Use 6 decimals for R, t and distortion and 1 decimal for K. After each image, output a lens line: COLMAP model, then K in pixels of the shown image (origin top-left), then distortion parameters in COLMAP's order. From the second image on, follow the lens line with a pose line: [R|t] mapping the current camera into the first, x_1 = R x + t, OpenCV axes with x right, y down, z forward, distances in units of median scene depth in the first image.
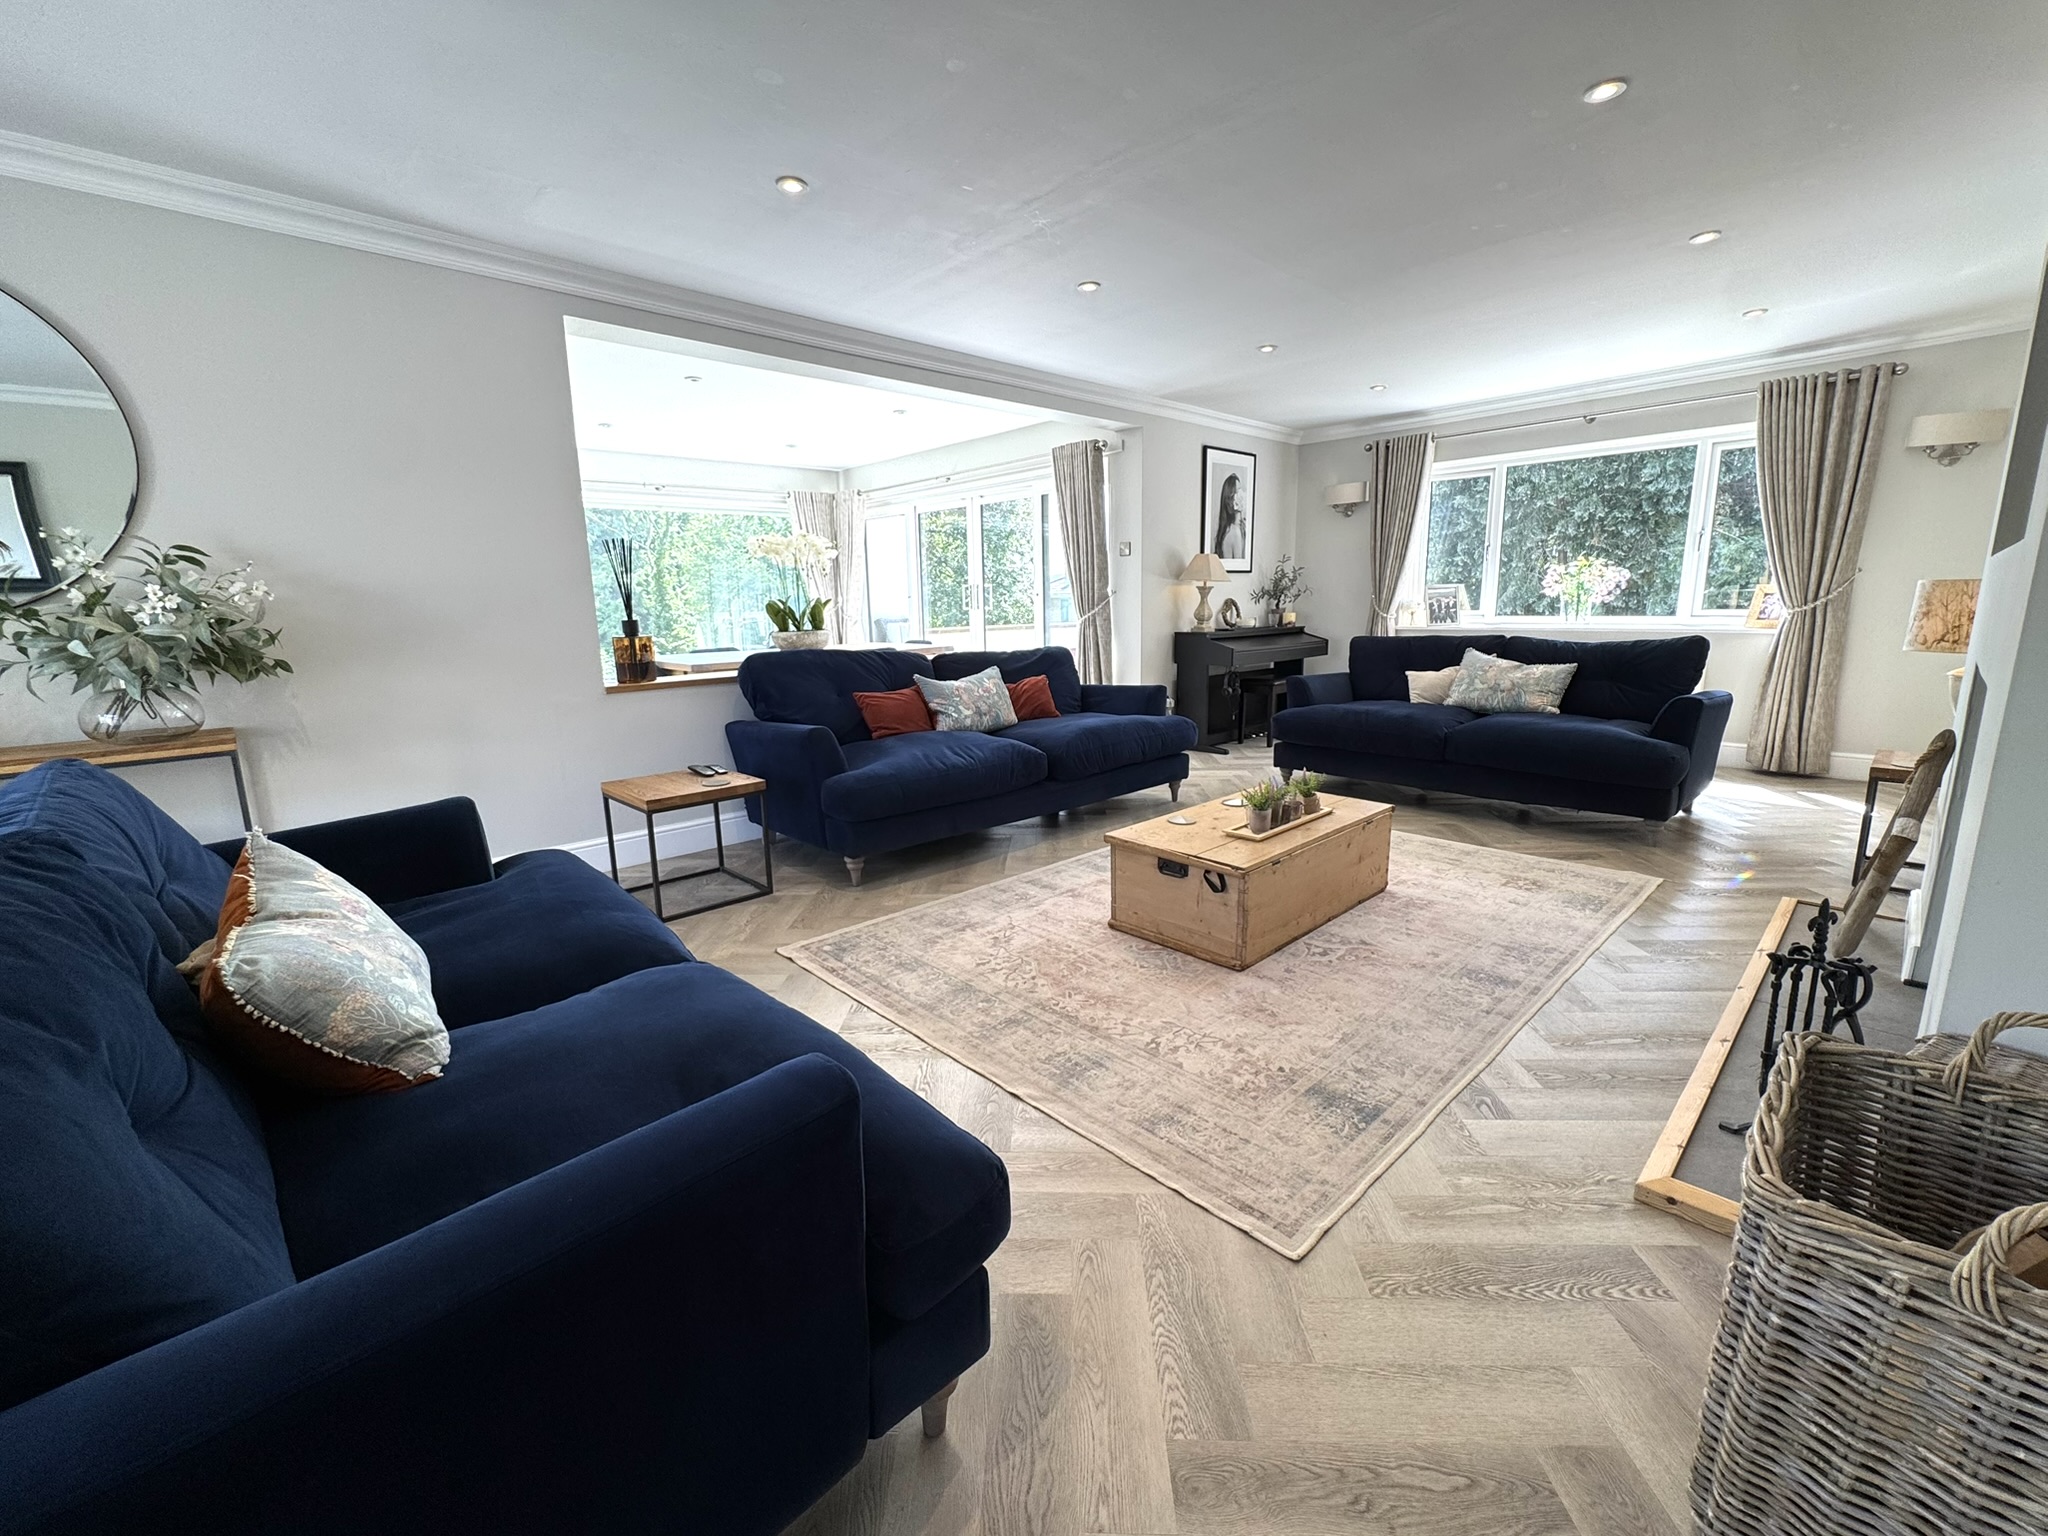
lens RADIAL K [[861.7, 0, 1029.8], [0, 861.7, 765.0], [0, 0, 1]] dist [-0.001633, 0.000722]
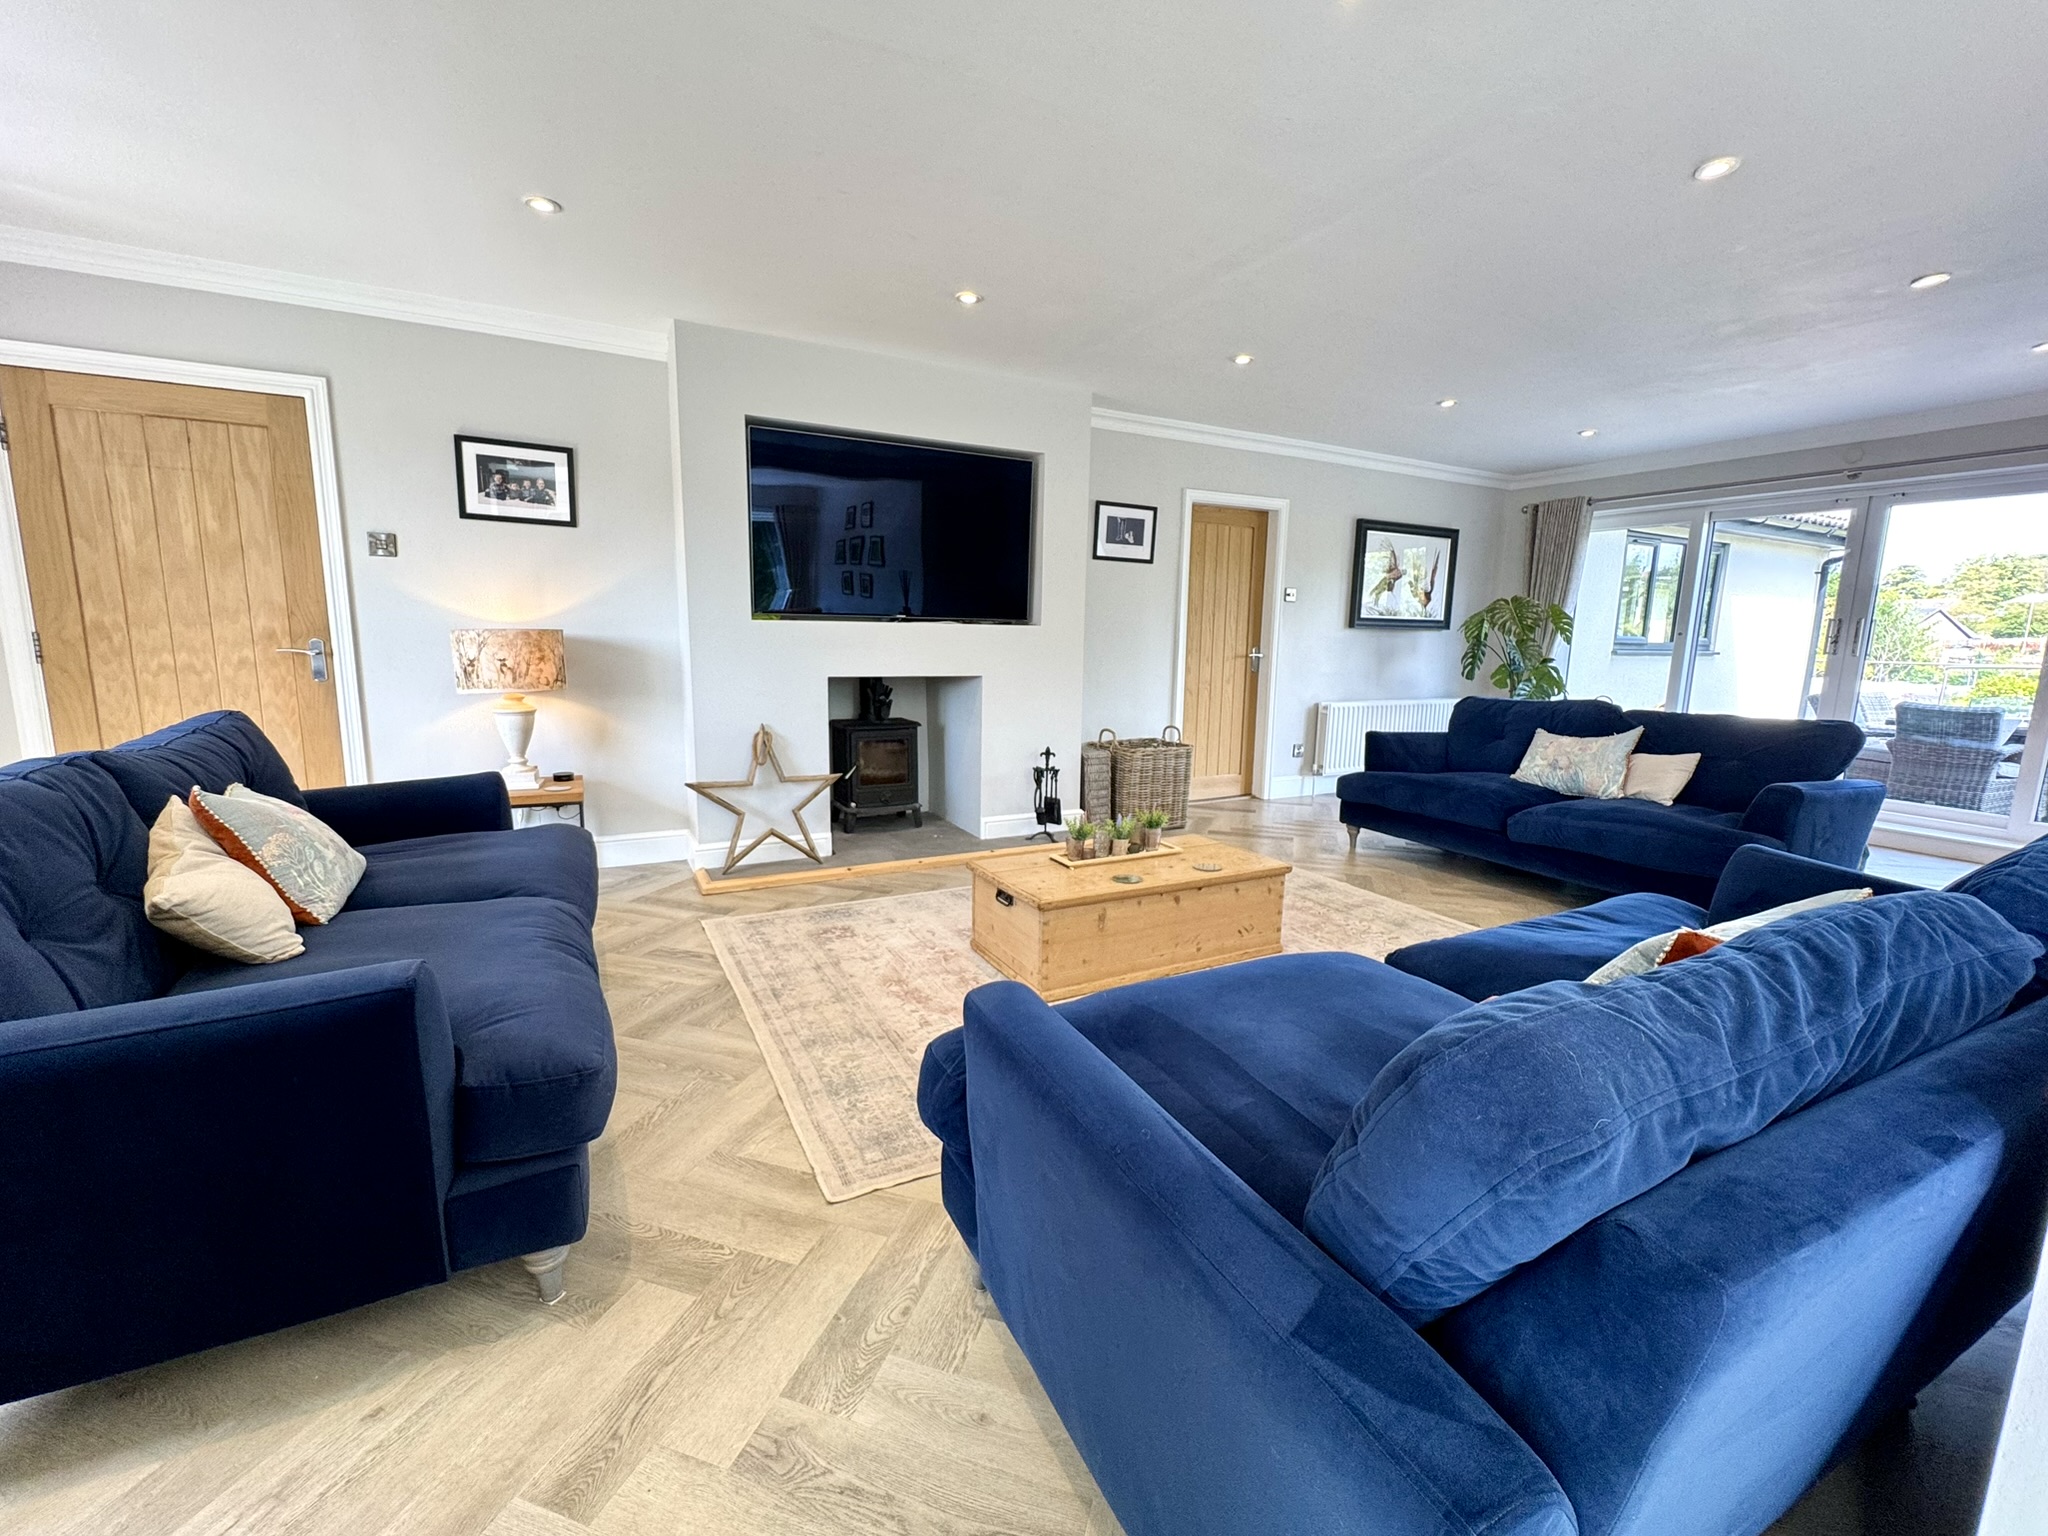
lens RADIAL K [[861.7, 0, 1027.3], [0, 861.7, 766.8], [0, 0, 1]] dist [-0.001633, 0.000722]
pose [[-0.962391, -0.041482, 0.268481, 0.114017], [0.051646, 0.942314, 0.330722, -0.385121], [-0.266712, 0.332150, -0.904732, 1.916801]]
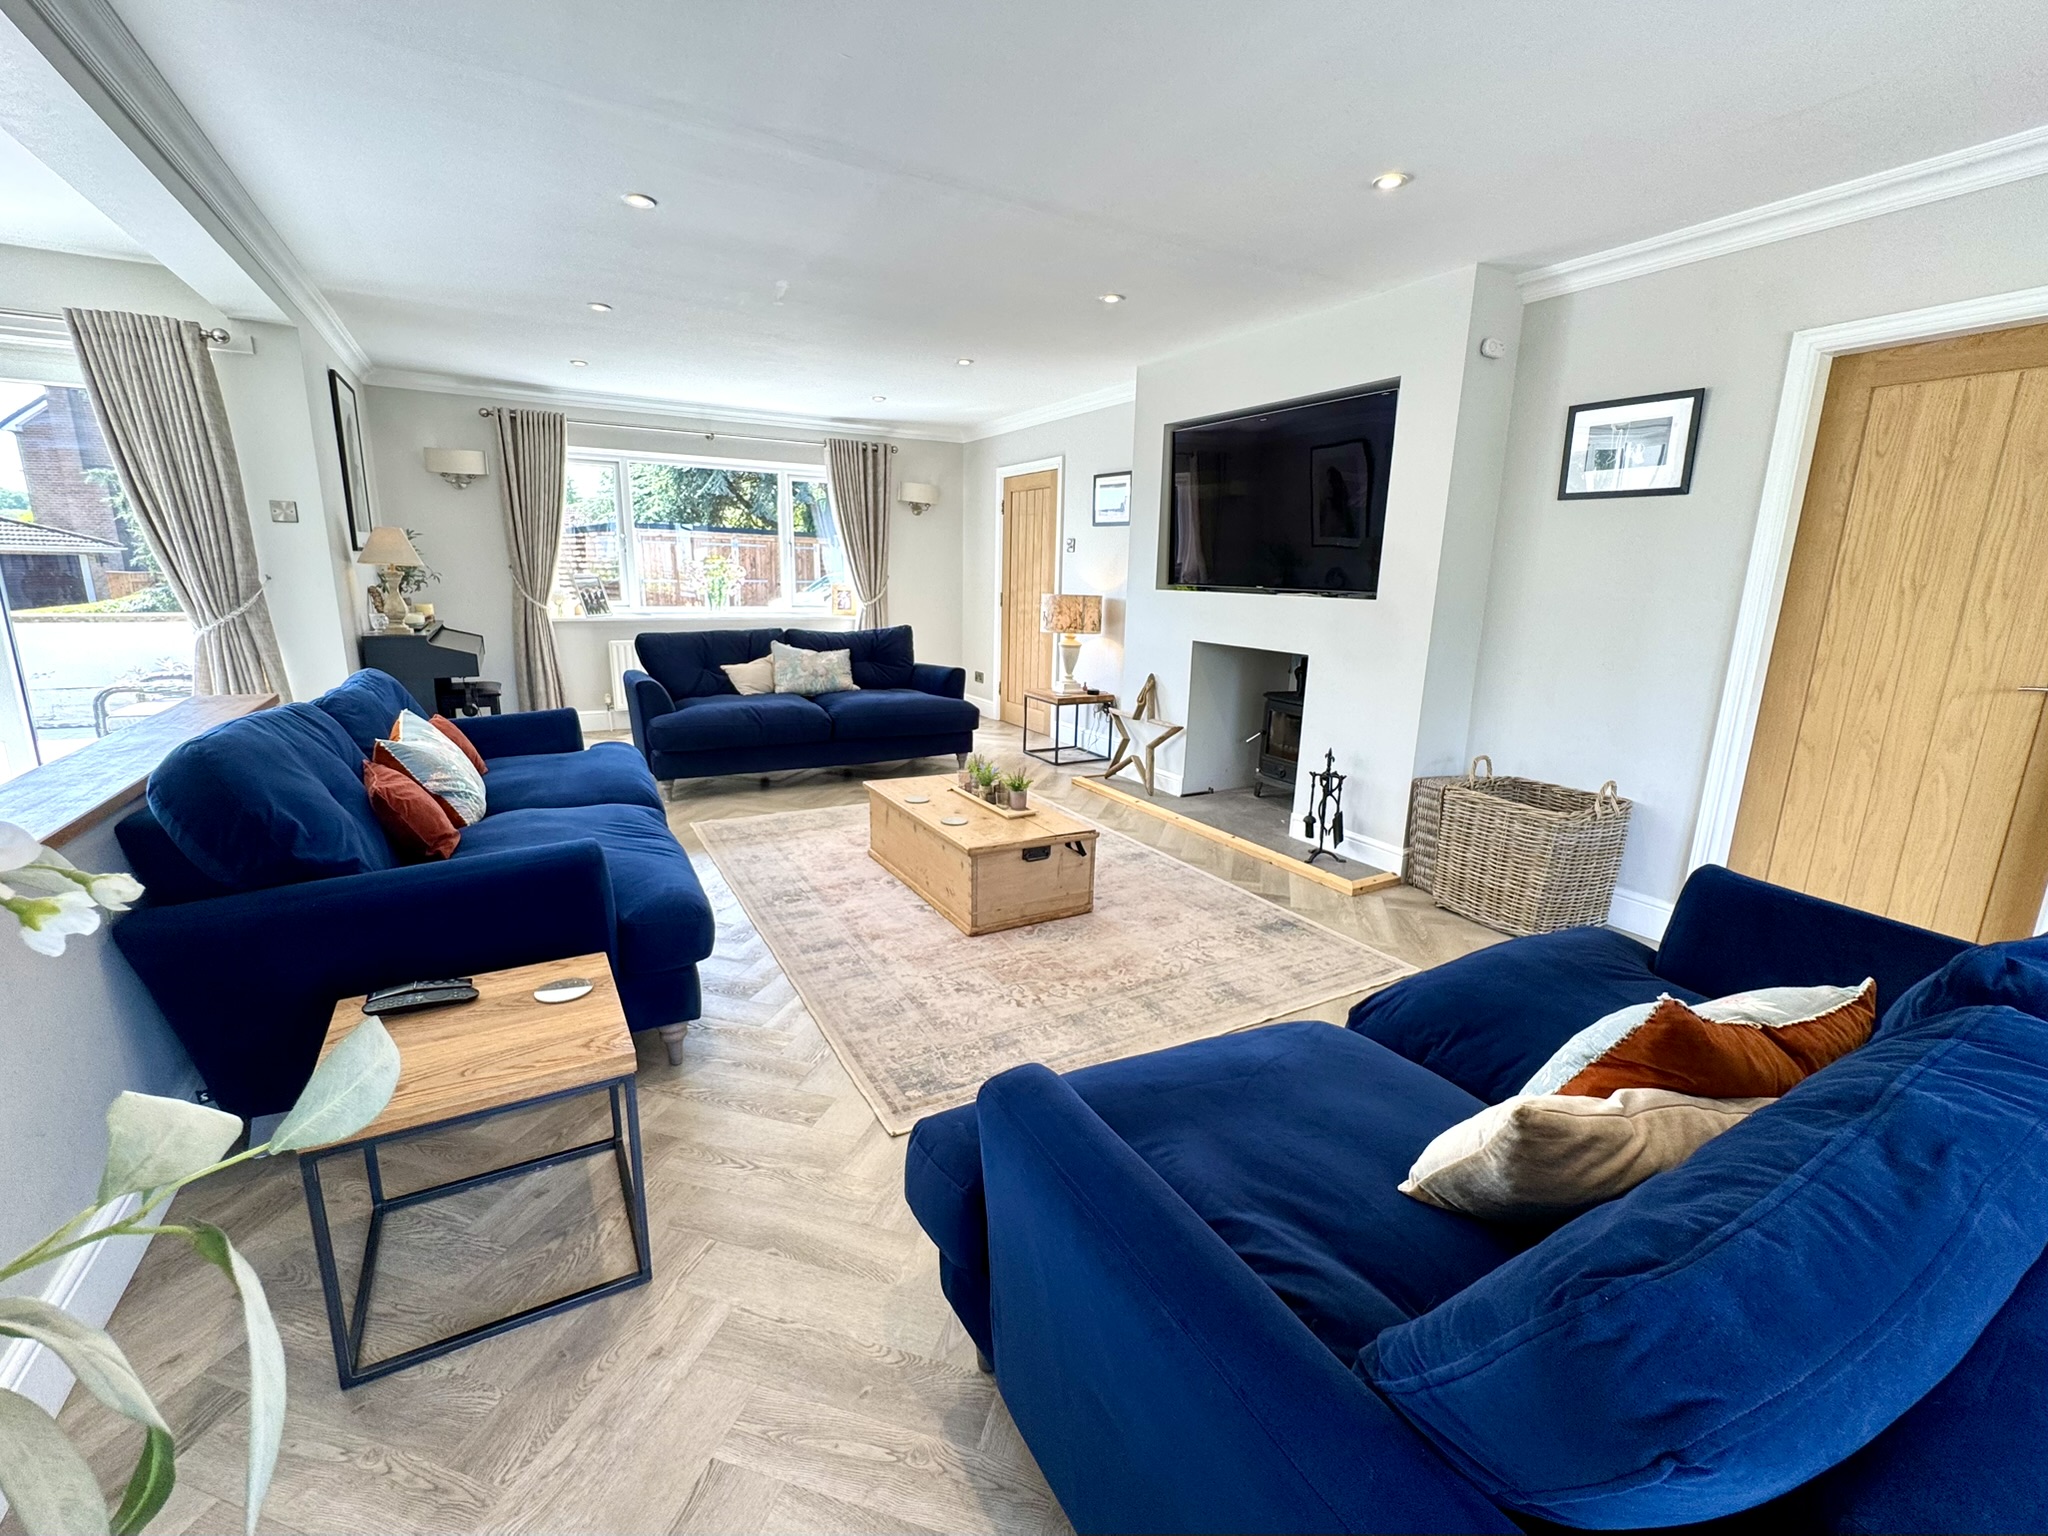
lens RADIAL K [[861.7, 0, 1031.4], [0, 861.7, 775.0], [0, 0, 1]] dist [-0.001633, 0.000722]
pose [[0.233704, -0.198434, 0.951844, -0.800618], [0.157348, 0.973768, 0.164371, -0.150647], [-0.959492, 0.111356, 0.258797, 0.625832]]
